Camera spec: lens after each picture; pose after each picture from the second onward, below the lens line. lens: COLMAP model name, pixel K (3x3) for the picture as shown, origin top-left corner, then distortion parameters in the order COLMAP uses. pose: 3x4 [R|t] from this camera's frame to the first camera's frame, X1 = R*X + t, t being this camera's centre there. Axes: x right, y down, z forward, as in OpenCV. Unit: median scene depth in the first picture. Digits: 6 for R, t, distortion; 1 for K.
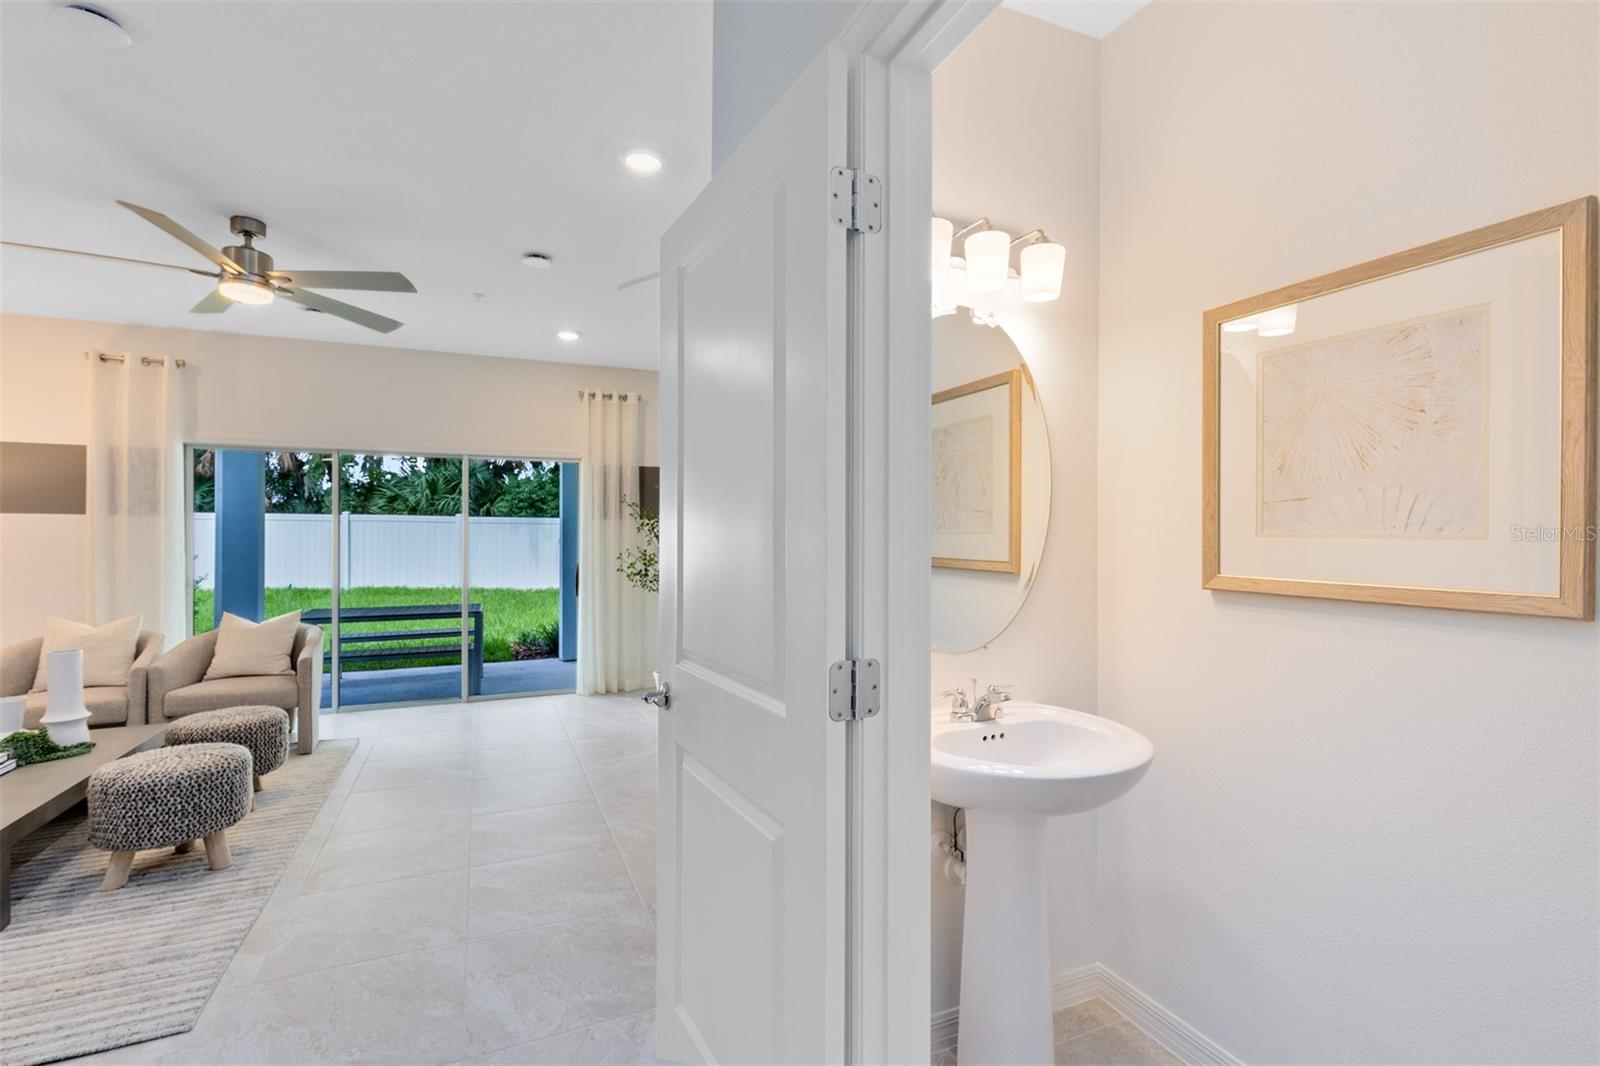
lens RADIAL K [[727.2, 0, 801.2], [0, 727.2, 530.8], [0, 0, 1]] dist [0.001557, 0.000930]
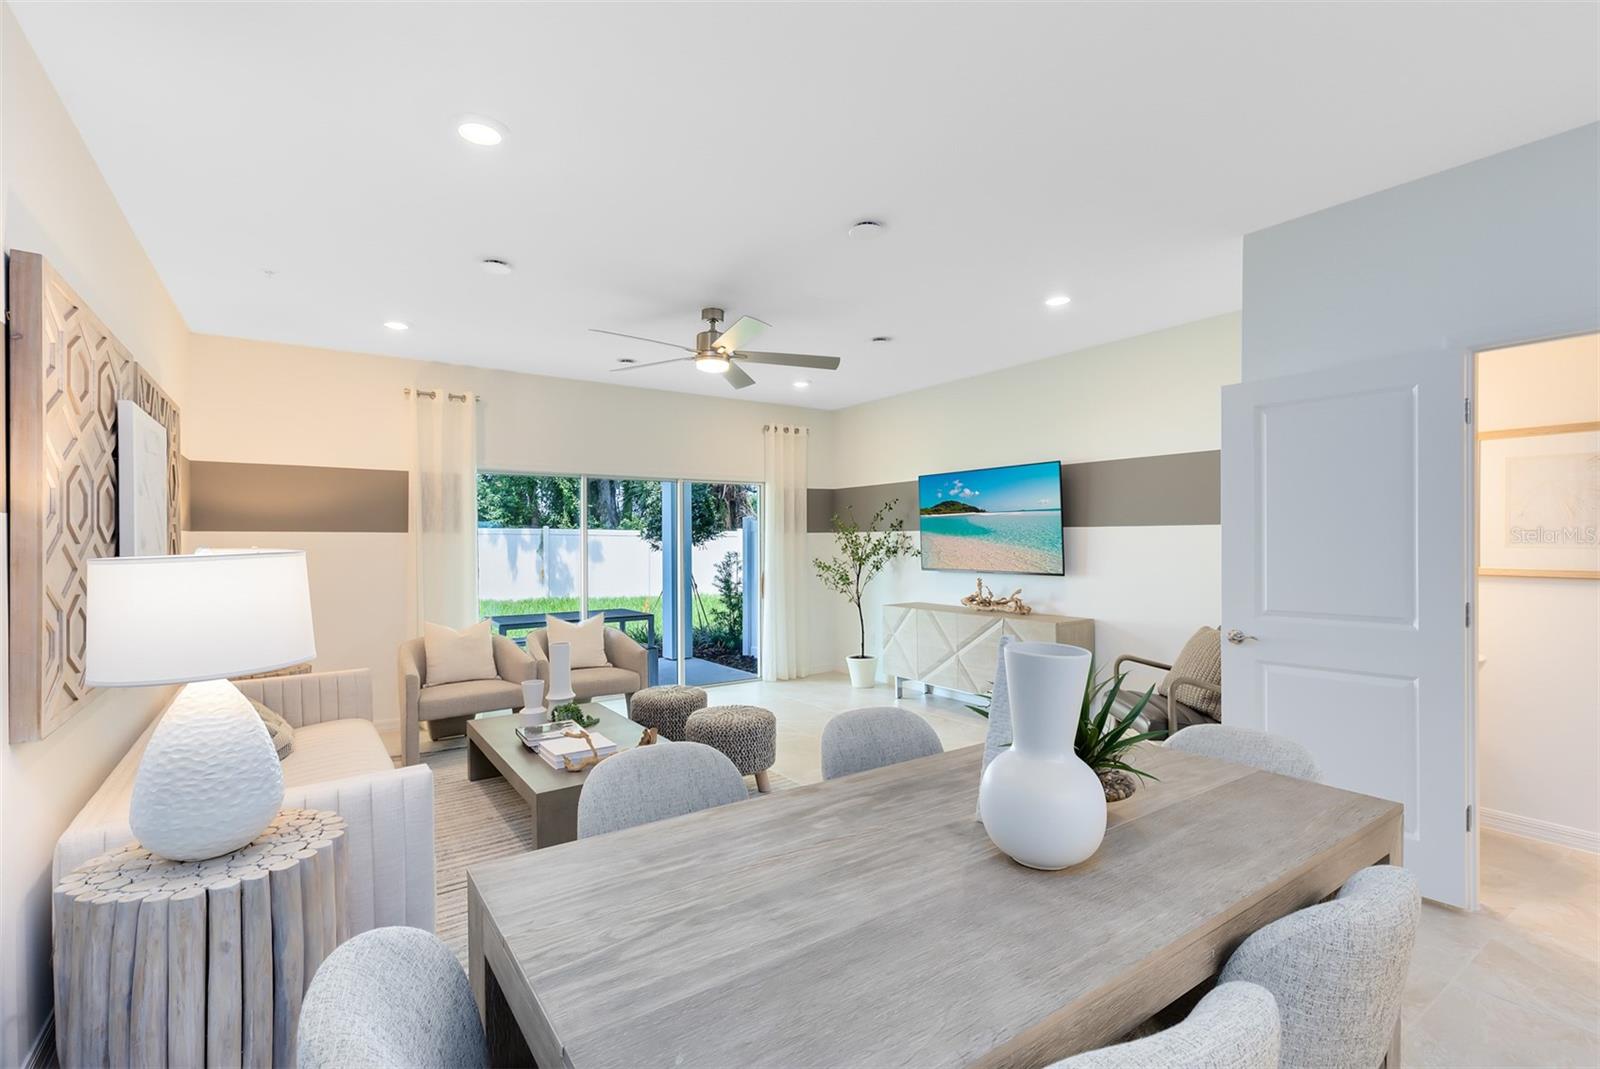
lens RADIAL K [[720.5, 0, 794.1], [0, 720.5, 539.8], [0, 0, 1]] dist [0.010901, -0.000333]
pose [[0.983056, -0.008627, 0.183100, -0.577181], [0.008354, 0.999963, 0.002262, -0.008656], [-0.183113, -0.000694, 0.983092, -0.197204]]
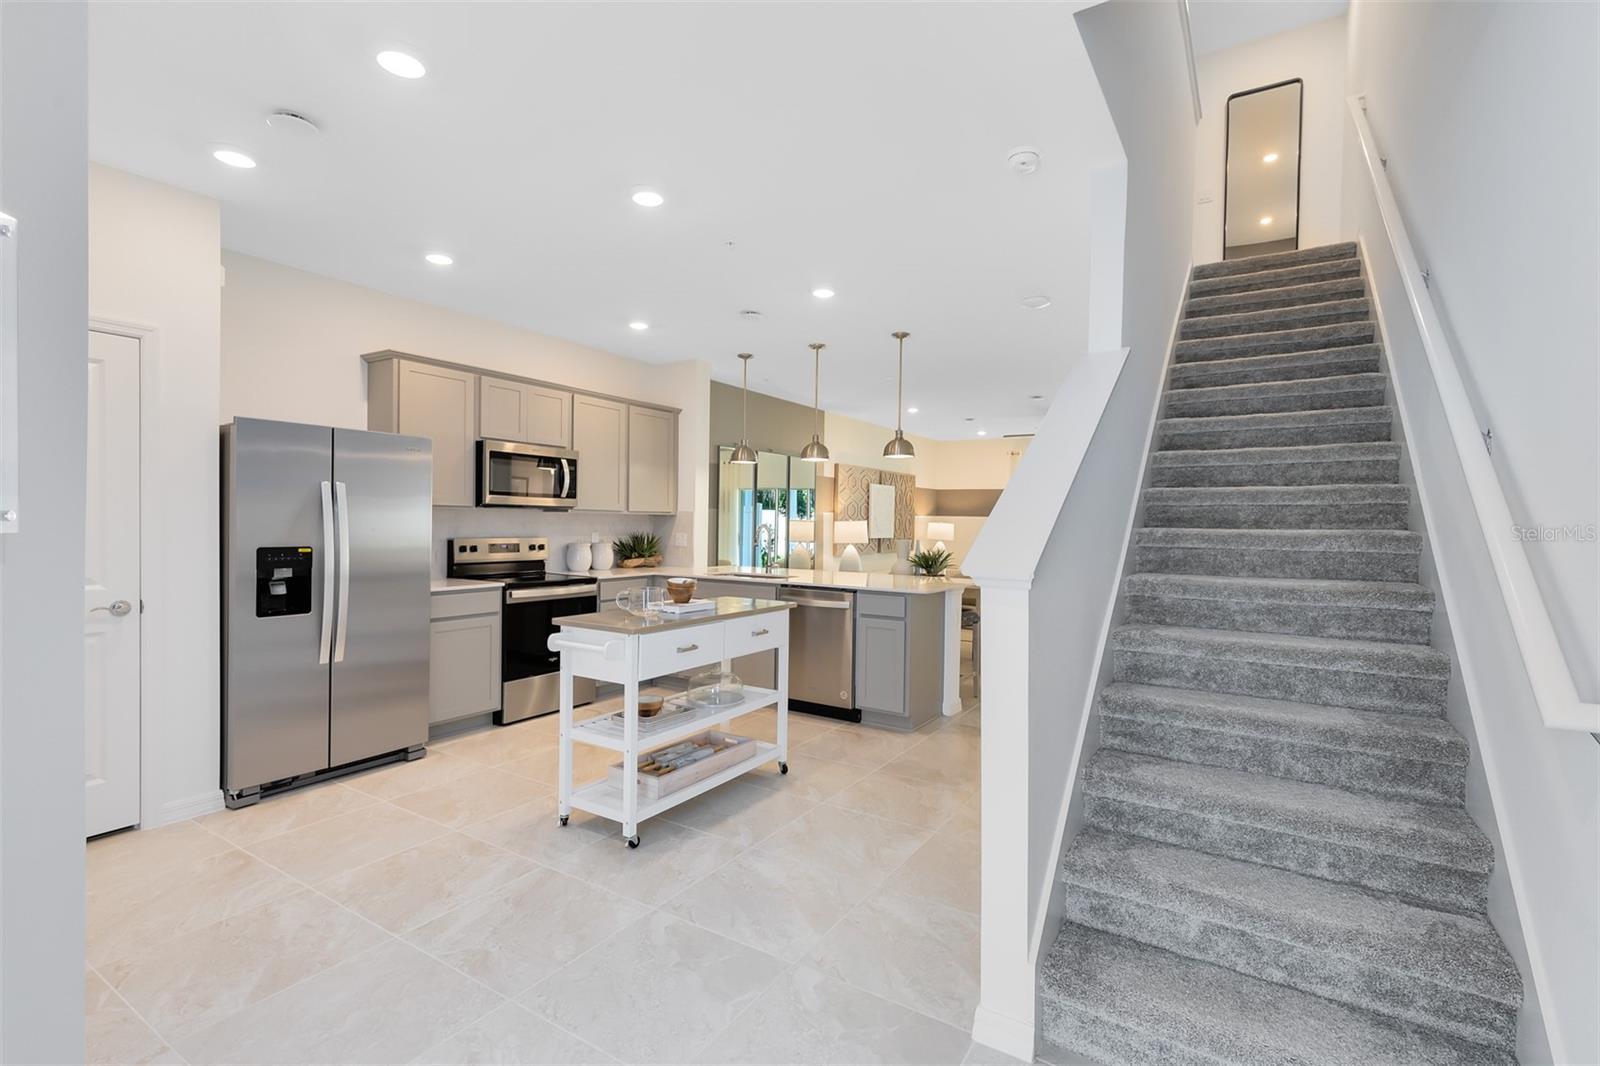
lens RADIAL K [[739.0, 0, 800.0], [0, 739.0, 533.0], [0, 0, 1]] dist [-0.000152, 0.000082]
pose [[0.561482, 0.019796, -0.827252, 0.680560], [-0.012135, 0.999803, 0.015689, 0.000028], [0.827400, 0.001230, 0.561612, -0.956182]]
